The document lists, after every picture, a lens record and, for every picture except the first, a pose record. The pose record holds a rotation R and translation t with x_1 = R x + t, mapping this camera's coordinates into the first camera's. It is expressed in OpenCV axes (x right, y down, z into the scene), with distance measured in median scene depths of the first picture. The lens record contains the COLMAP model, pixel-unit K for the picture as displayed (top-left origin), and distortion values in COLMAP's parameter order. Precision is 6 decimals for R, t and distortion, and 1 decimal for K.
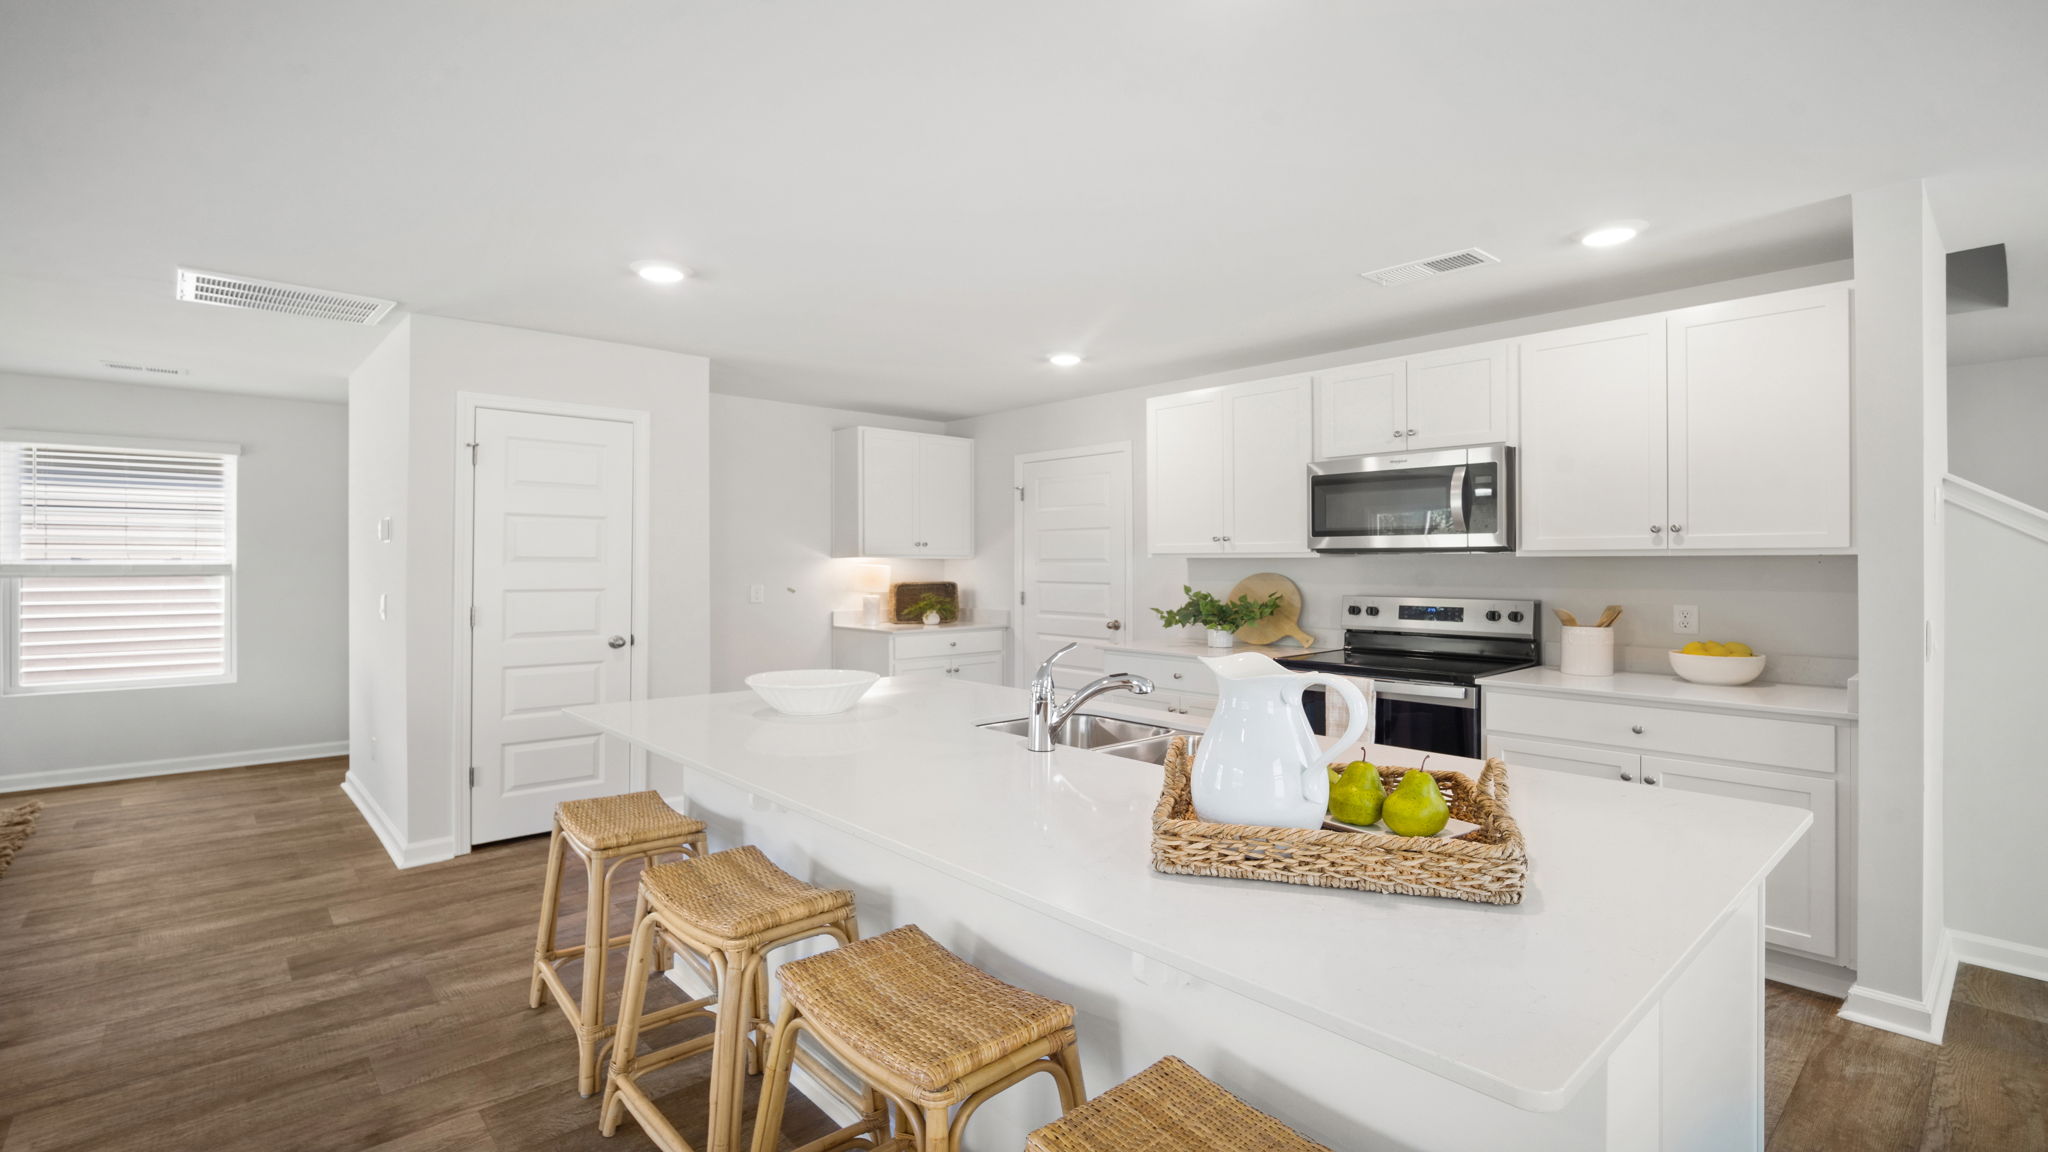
lens RADIAL K [[917.9, 0, 1020.9], [0, 917.9, 561.9], [0, 0, 1]] dist [-0.023980, 0.009046]
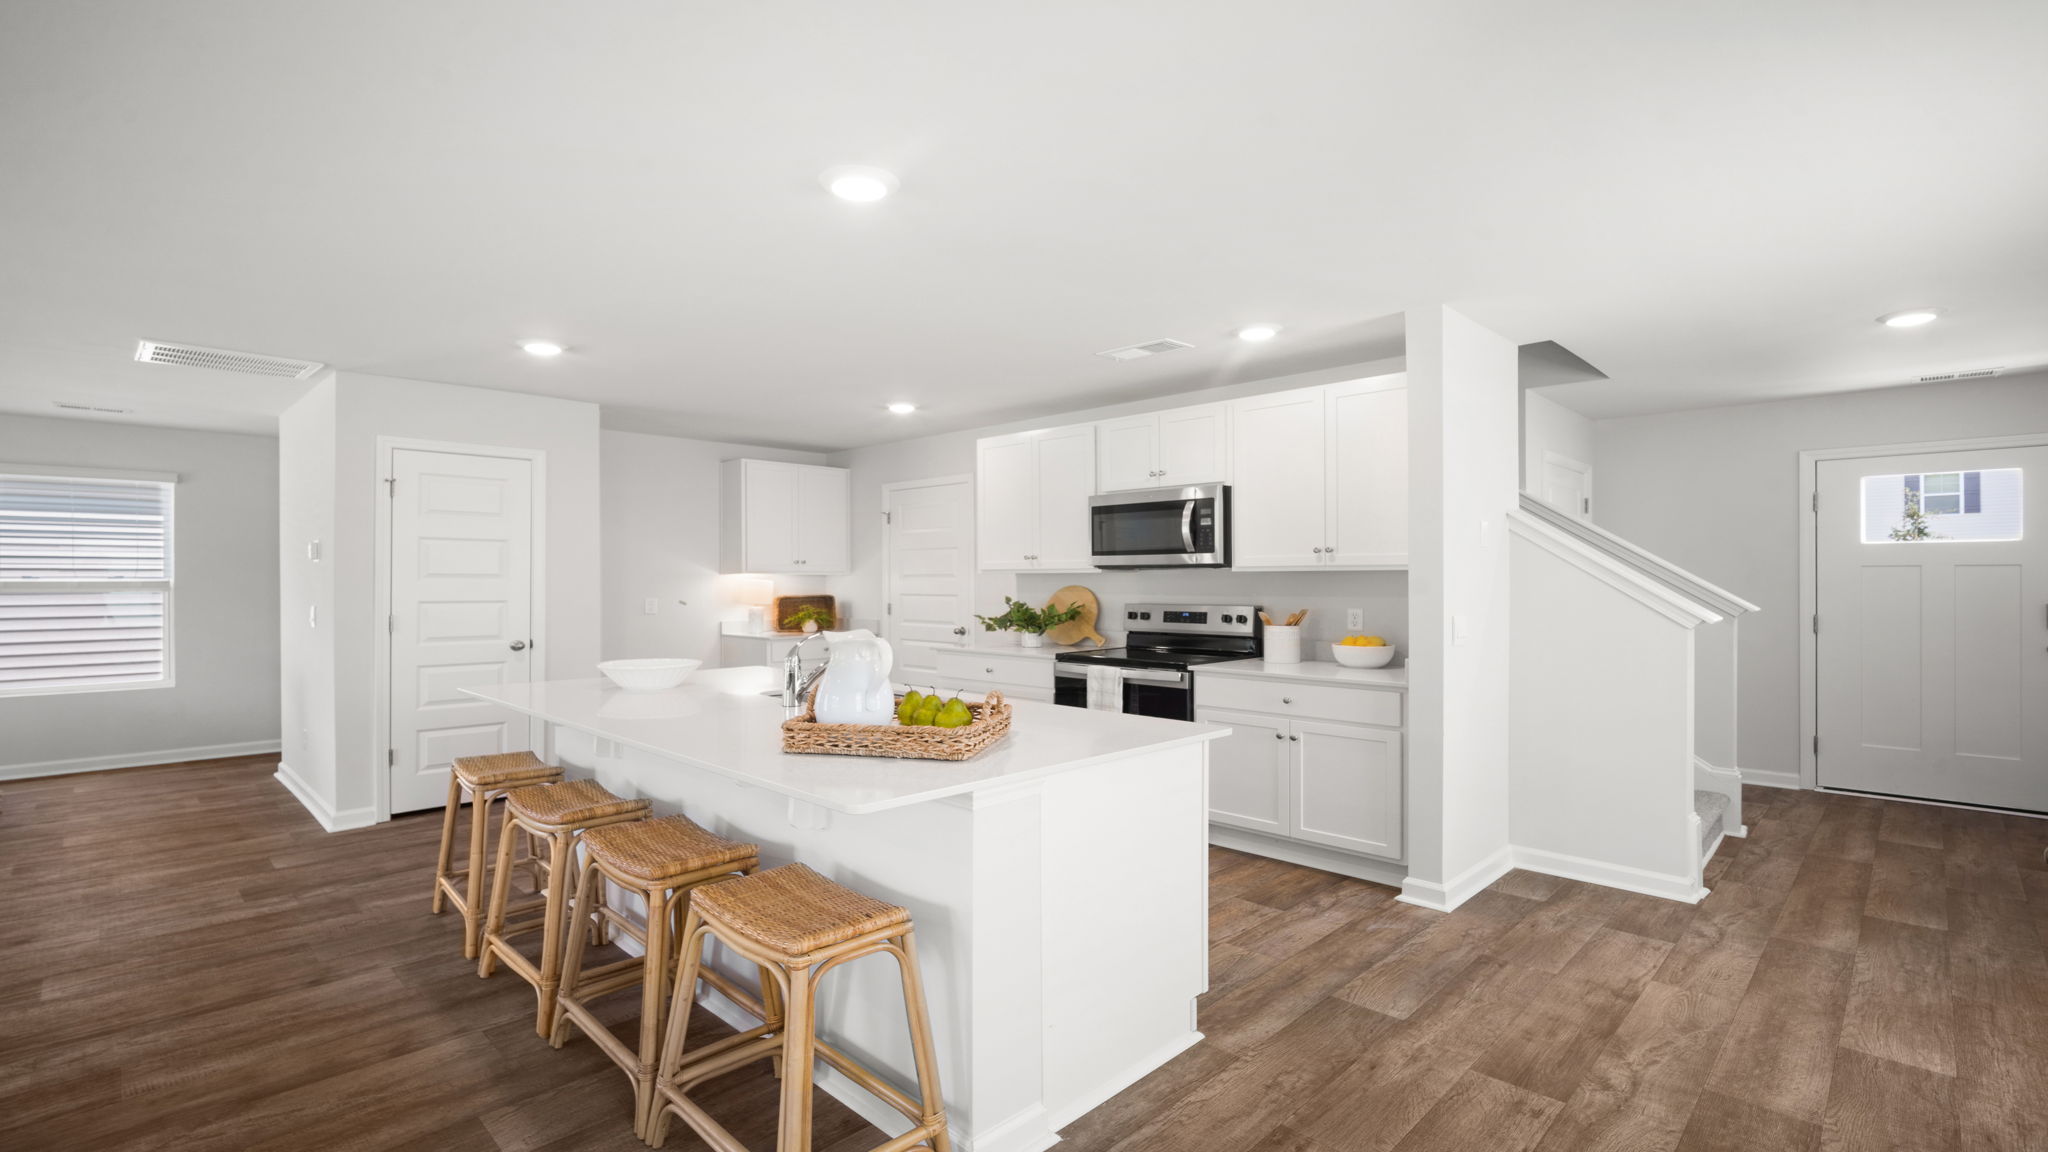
lens RADIAL K [[920.0, 0, 1020.6], [0, 920.0, 581.1], [0, 0, 1]] dist [-0.026051, 0.009746]
pose [[0.998435, -0.002681, 0.055862, 0.173852], [0.002514, 0.999992, 0.003062, 0.002812], [-0.055870, -0.002917, 0.998434, -0.266075]]
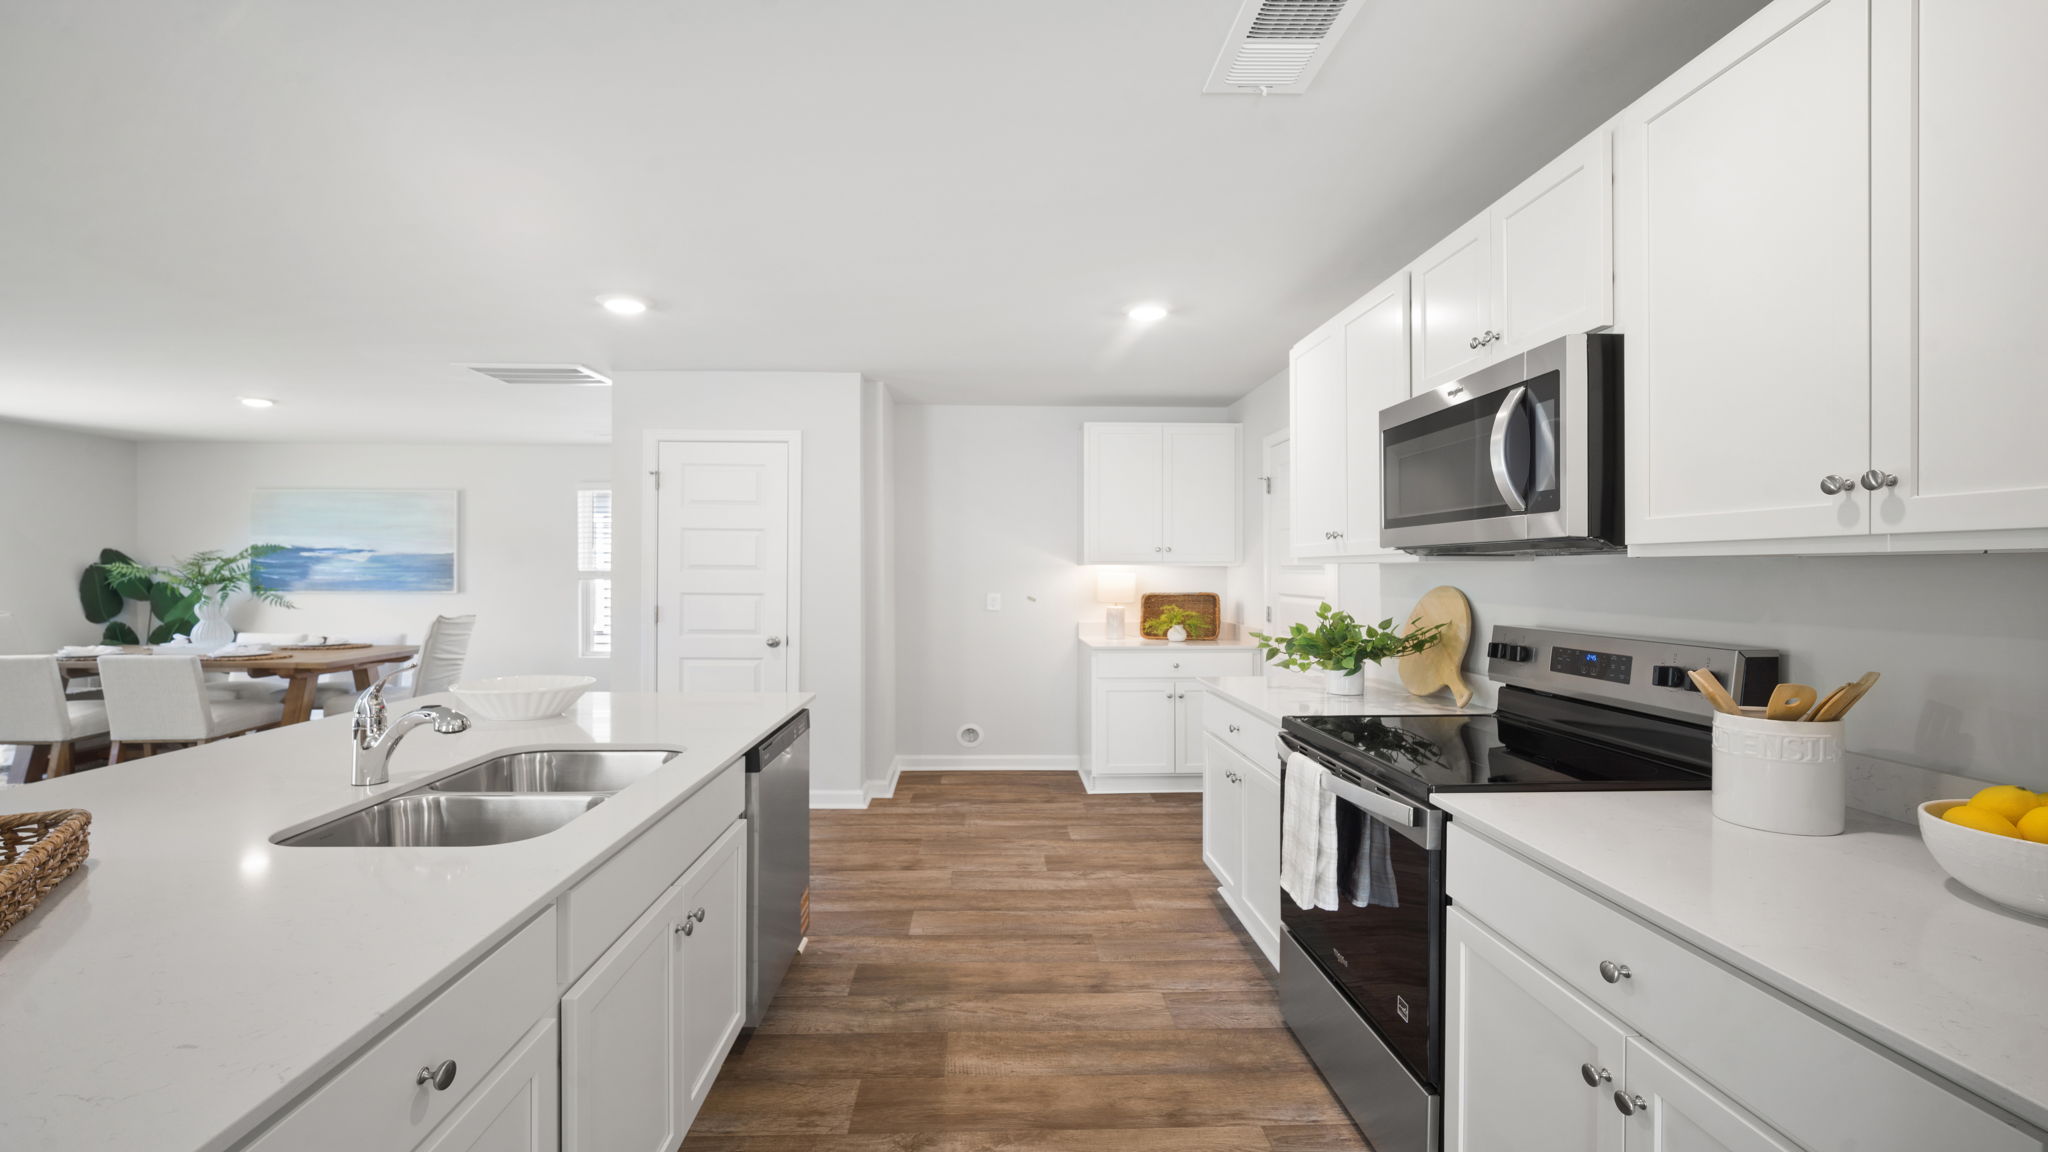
lens RADIAL K [[934.1, 0, 997.4], [0, 934.1, 562.9], [0, 0, 1]] dist [0.013257, 0.000070]
pose [[0.753437, -0.004853, -0.657502, 0.614400], [-0.001217, 0.999961, -0.008775, 0.002141], [0.657518, 0.007412, 0.753402, 0.394313]]
